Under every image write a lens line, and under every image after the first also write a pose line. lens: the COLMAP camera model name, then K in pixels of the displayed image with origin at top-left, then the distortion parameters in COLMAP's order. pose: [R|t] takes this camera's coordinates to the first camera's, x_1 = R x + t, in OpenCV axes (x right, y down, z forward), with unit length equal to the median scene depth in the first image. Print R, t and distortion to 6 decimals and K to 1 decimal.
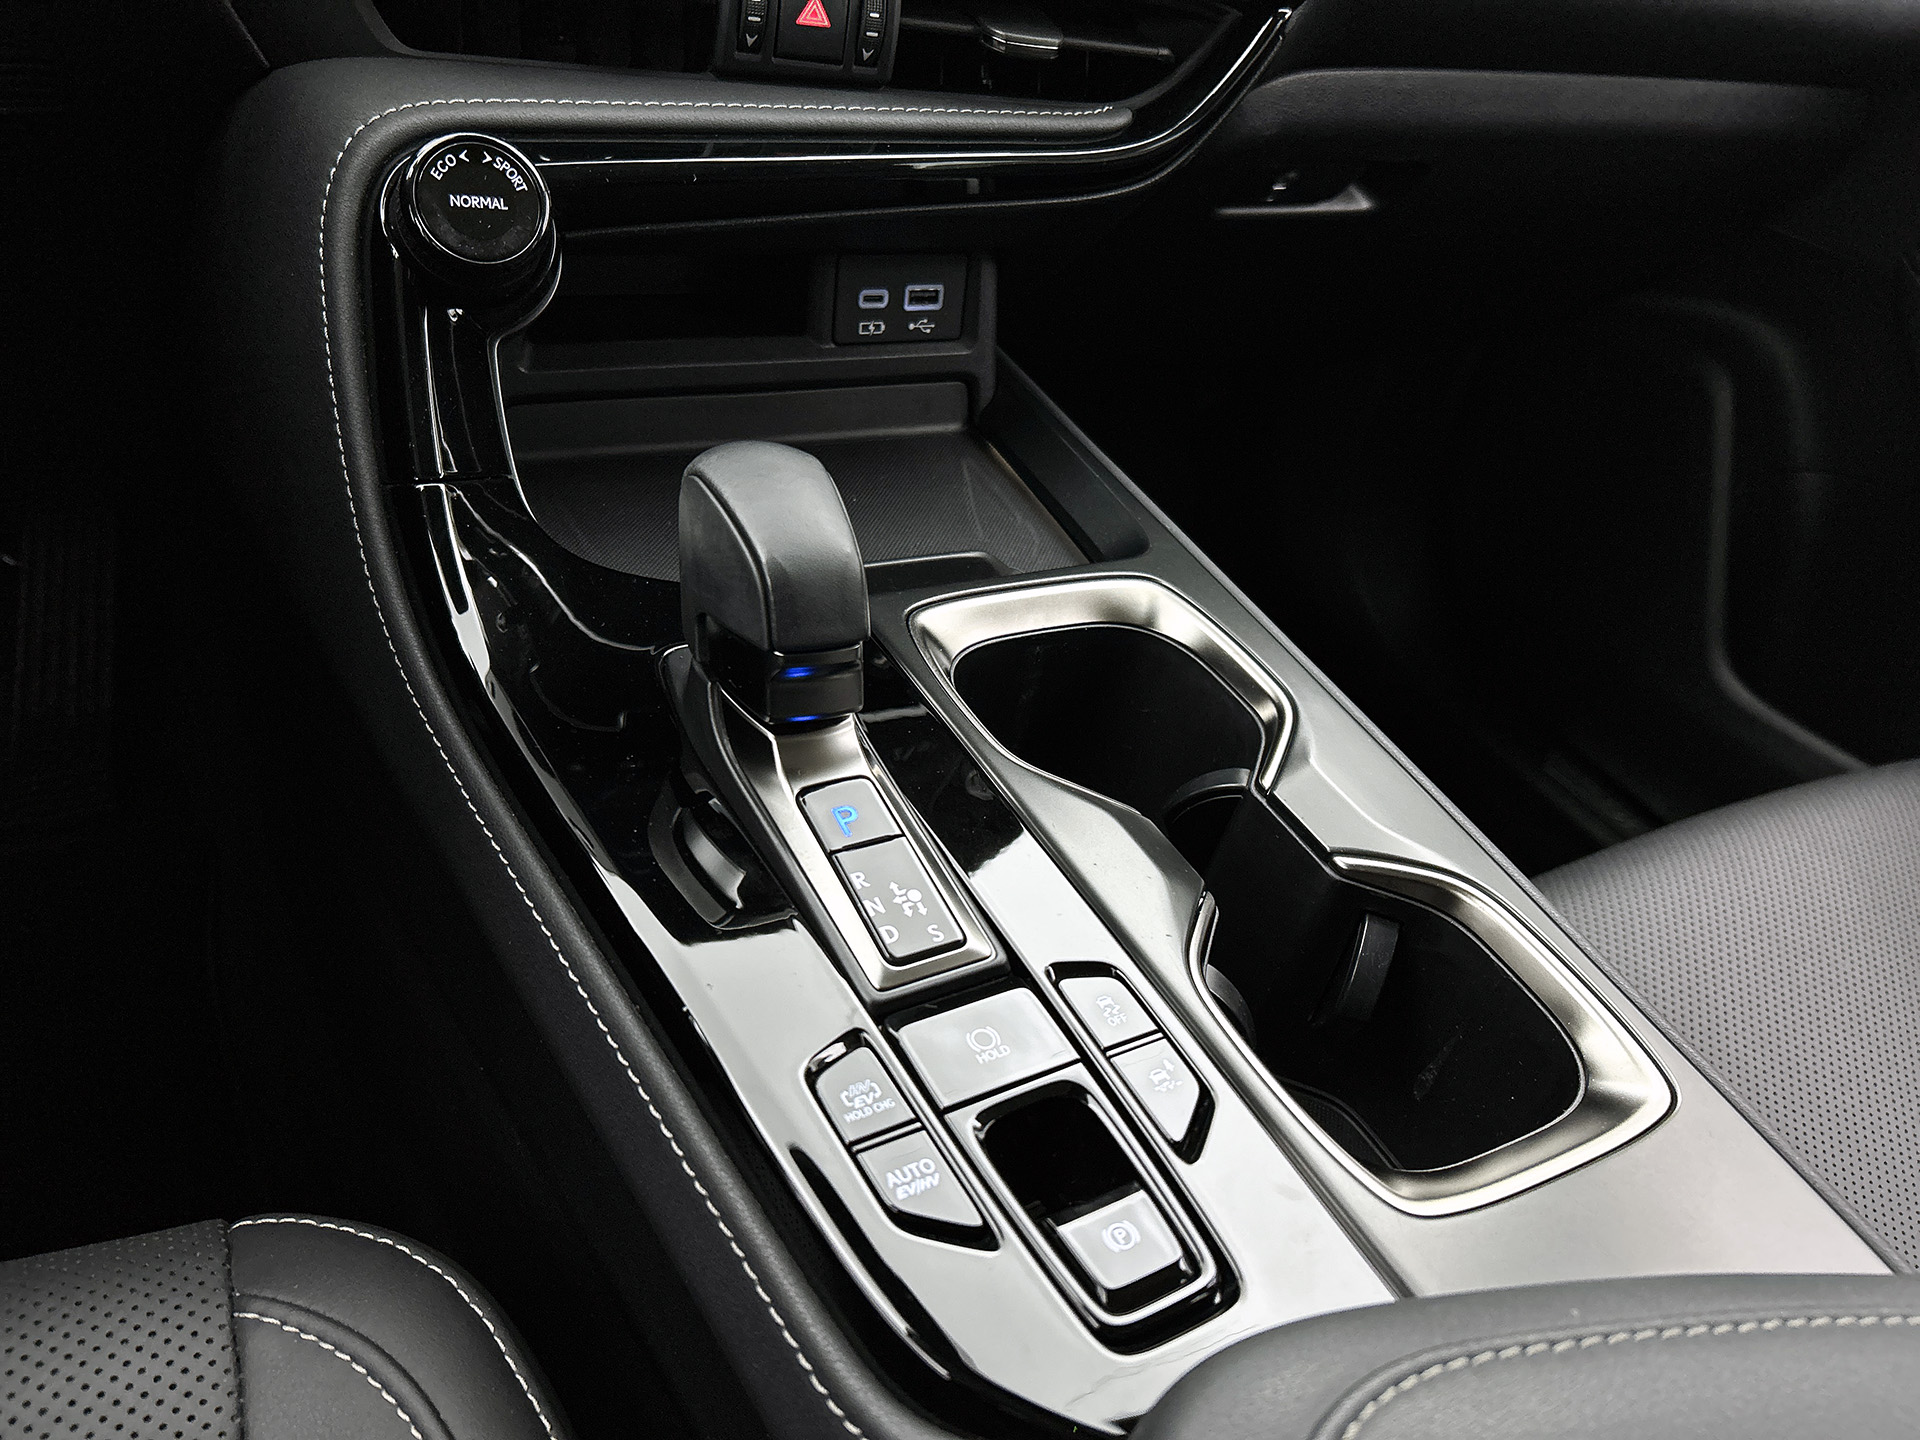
lens RADIAL K [[1469.1, 0, 968.7], [0, 1469.1, 711.4], [0, 0, 1]] dist [0.059865, -0.087518]
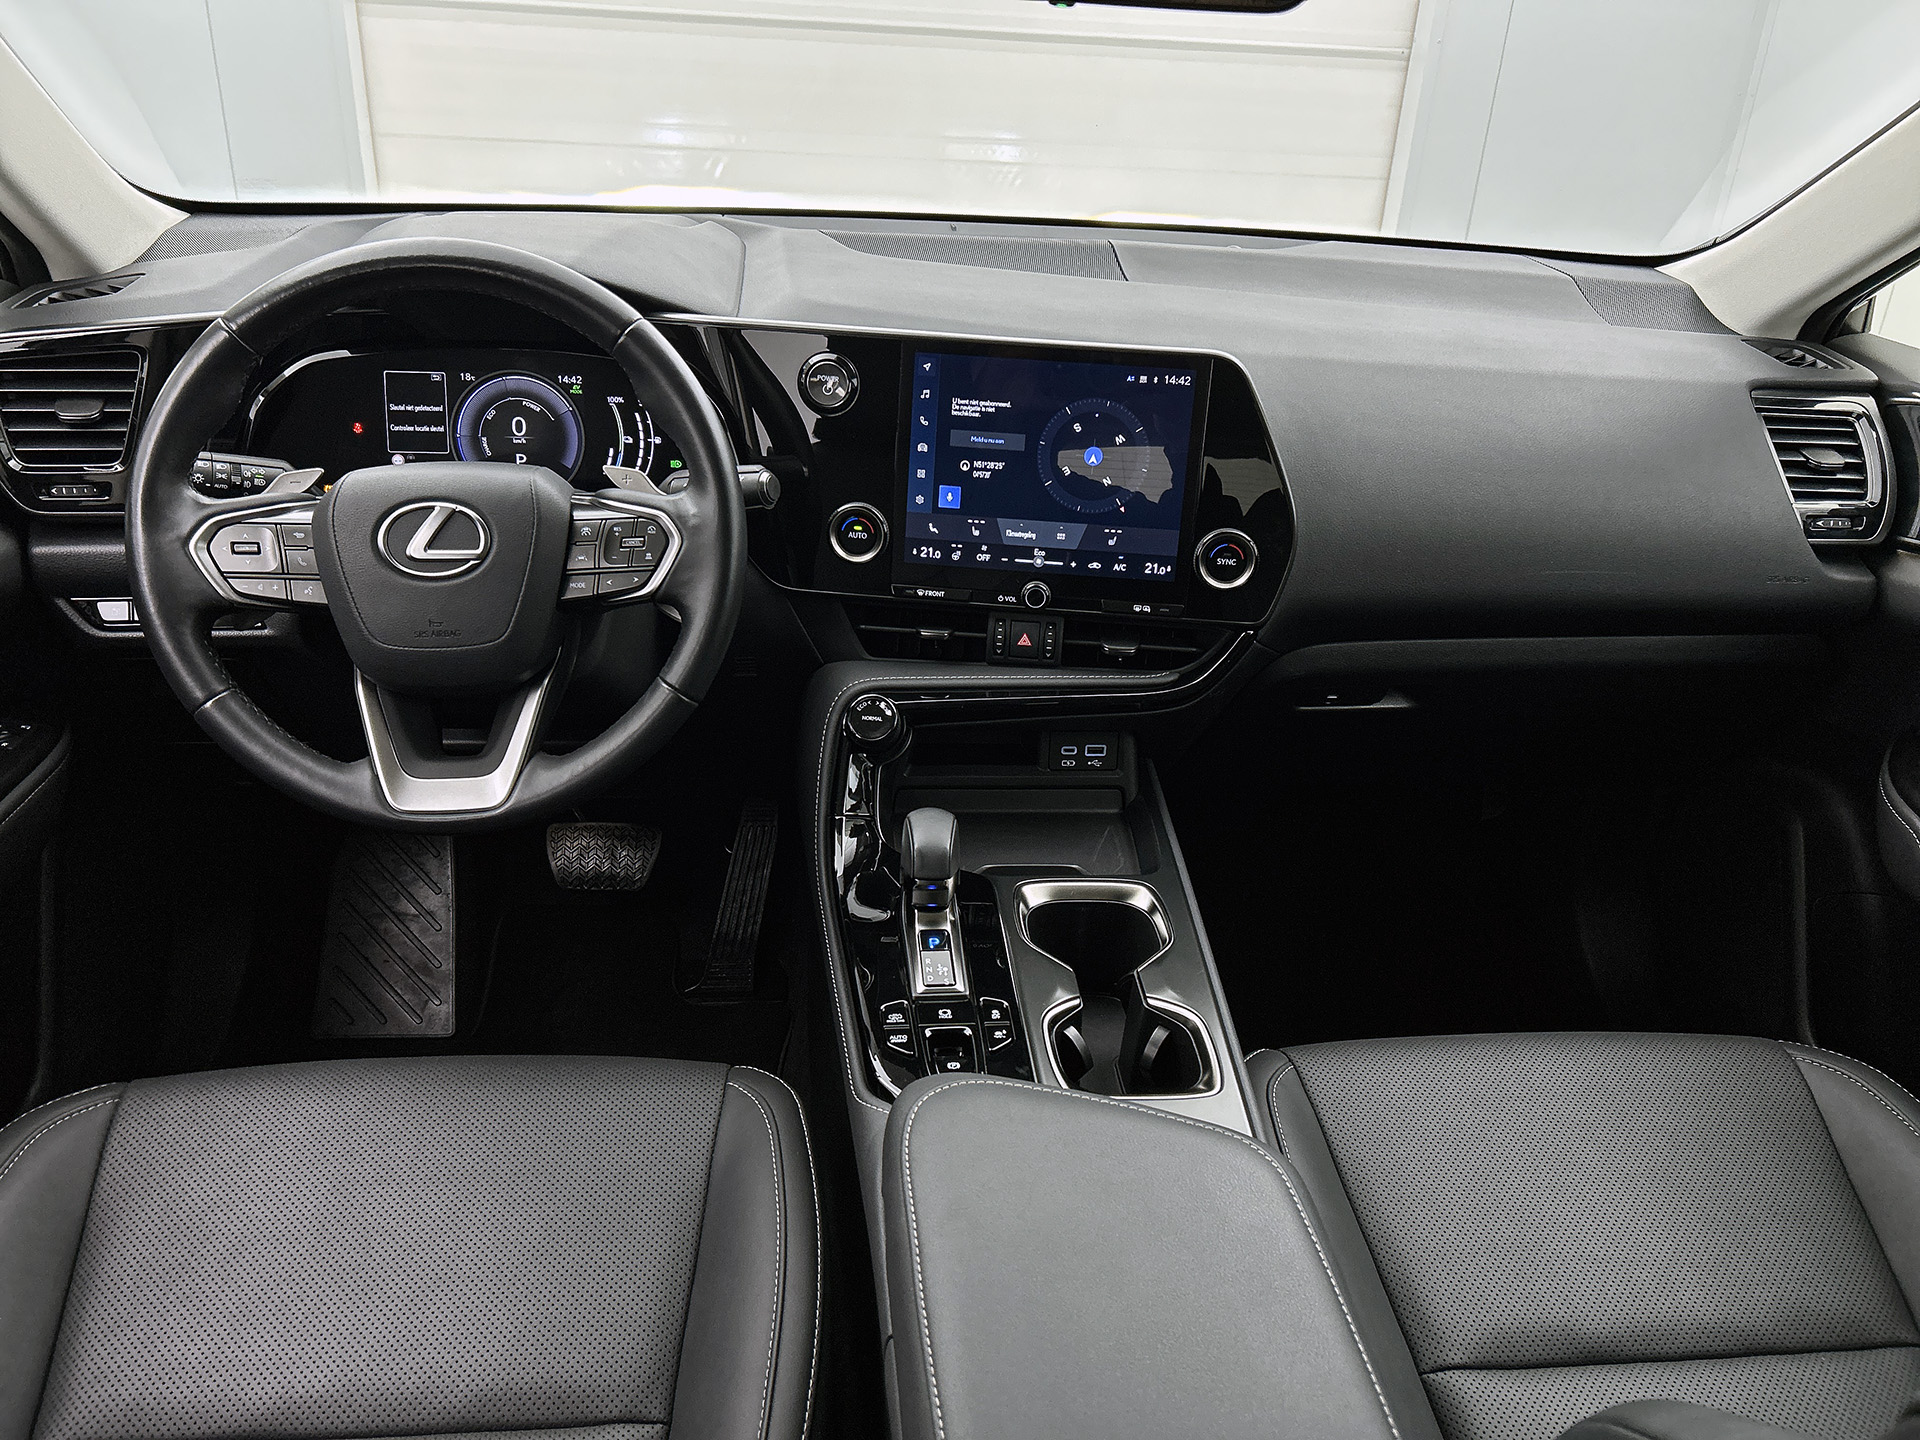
lens RADIAL K [[1451.1, 0, 960.2], [0, 1451.1, 731.5], [0, 0, 1]] dist [0.097522, -0.088222]
pose [[0.900949, 0.039320, -0.432141, 0.791249], [-0.143181, 0.967048, -0.210519, 0.182106], [0.409623, 0.251541, 0.876890, -1.042116]]
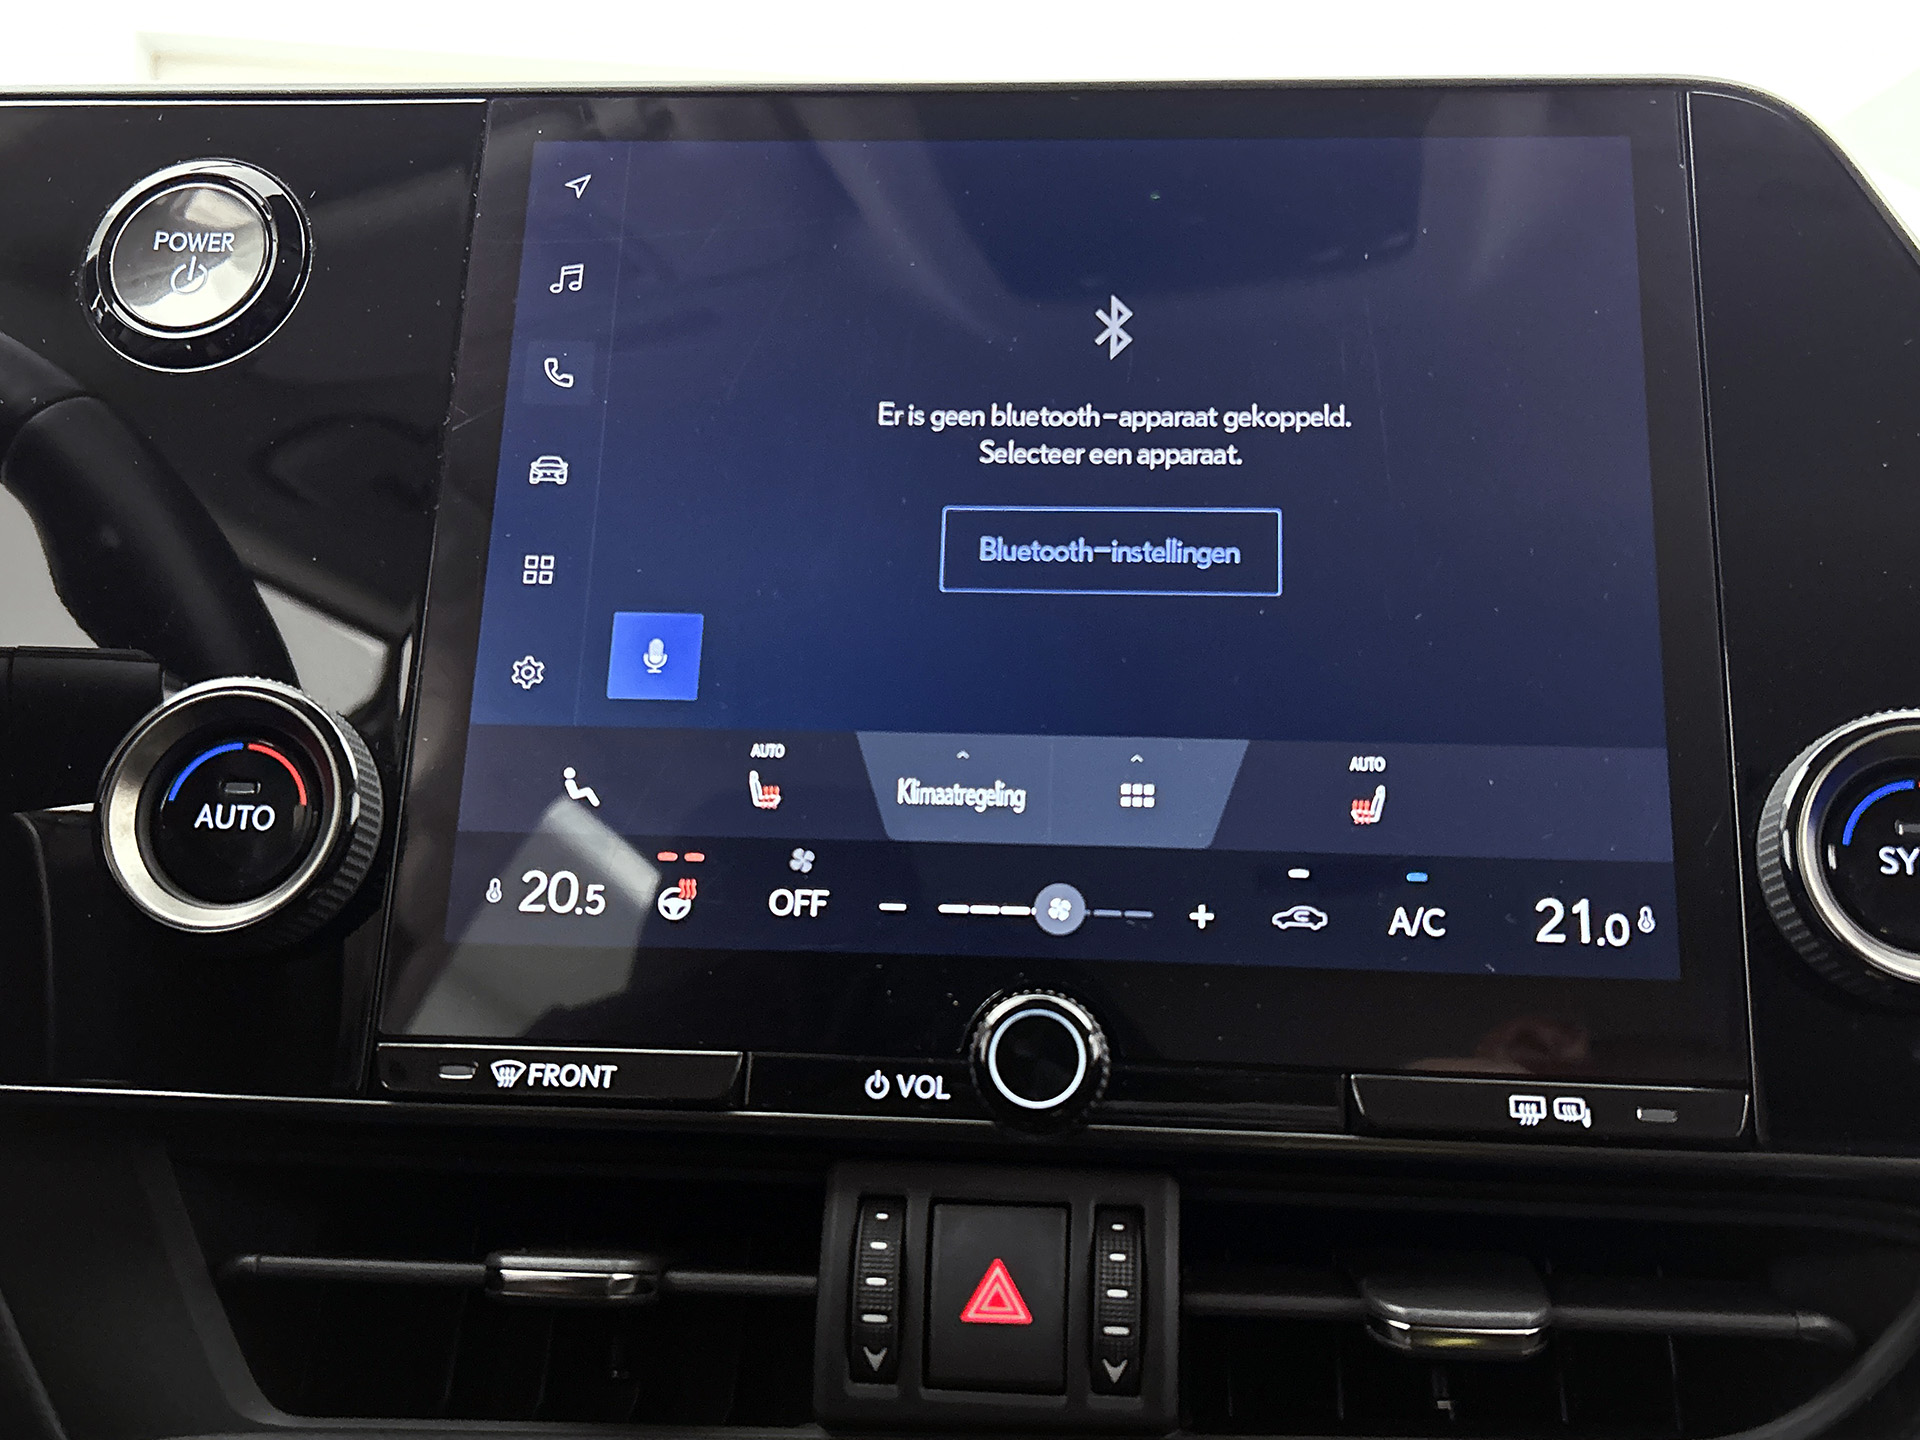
lens RADIAL K [[1829.0, 0, 965.2], [0, 1829.0, 710.5], [0, 0, 1]] dist [0.160238, -0.457211]
pose [[0.899525, -0.198634, -0.389101, 0.163162], [-0.122155, 0.740772, -0.660557, -0.187419], [0.419444, 0.641718, 0.642079, 0.429657]]
